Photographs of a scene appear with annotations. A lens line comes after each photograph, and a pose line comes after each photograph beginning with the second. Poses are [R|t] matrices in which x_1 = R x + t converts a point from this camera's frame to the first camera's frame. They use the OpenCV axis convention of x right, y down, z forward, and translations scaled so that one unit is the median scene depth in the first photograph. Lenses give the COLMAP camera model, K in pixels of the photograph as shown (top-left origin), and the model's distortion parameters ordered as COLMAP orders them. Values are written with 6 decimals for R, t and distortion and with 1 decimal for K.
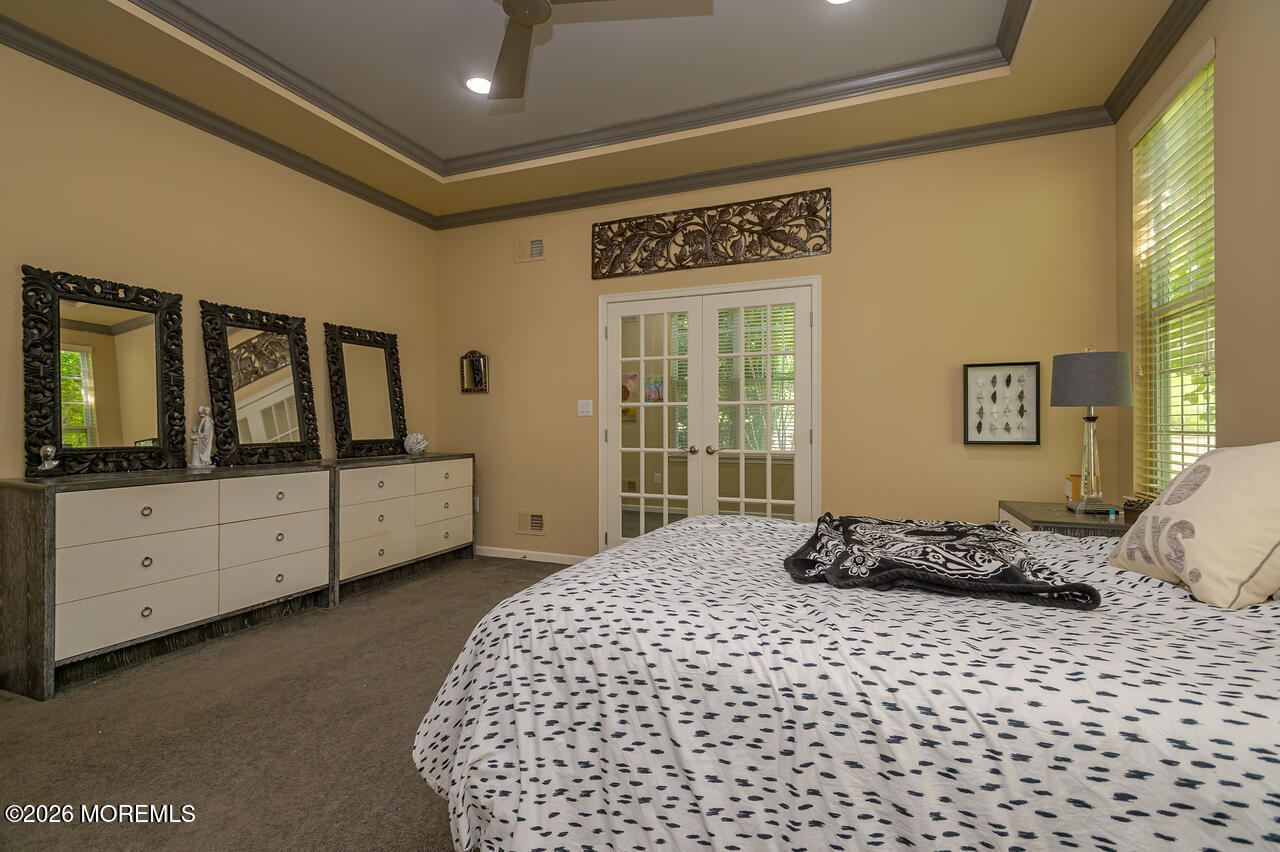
lens RADIAL K [[595.7, 0, 639.5], [0, 595.7, 431.8], [0, 0, 1]] dist [0.013813, -0.003413]
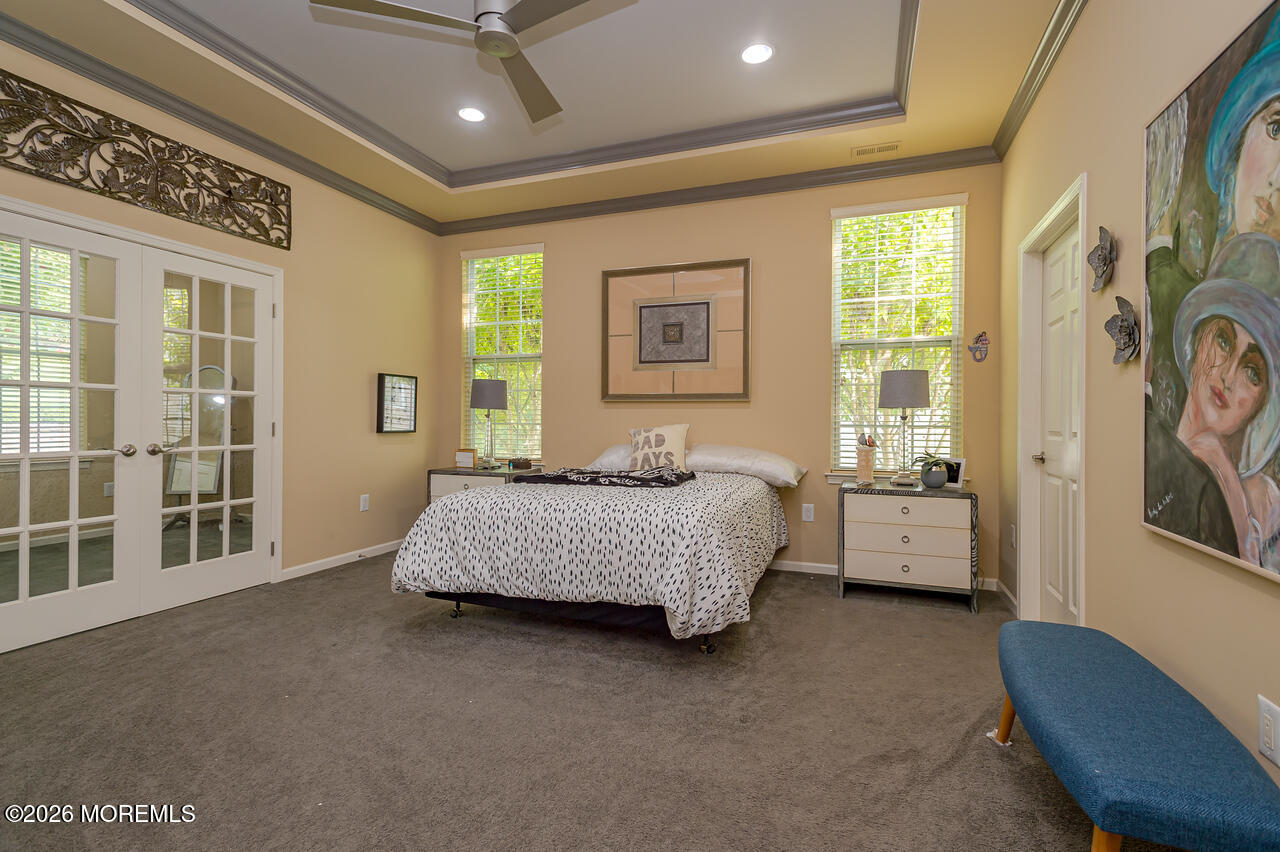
lens RADIAL K [[595.7, 0, 639.7], [0, 595.7, 420.2], [0, 0, 1]] dist [0.013813, -0.003413]
pose [[-0.033615, -0.003484, 0.999429, -0.695021], [-0.006586, 0.999973, 0.003264, -0.014251], [-0.999413, -0.006473, -0.033637, 0.409474]]
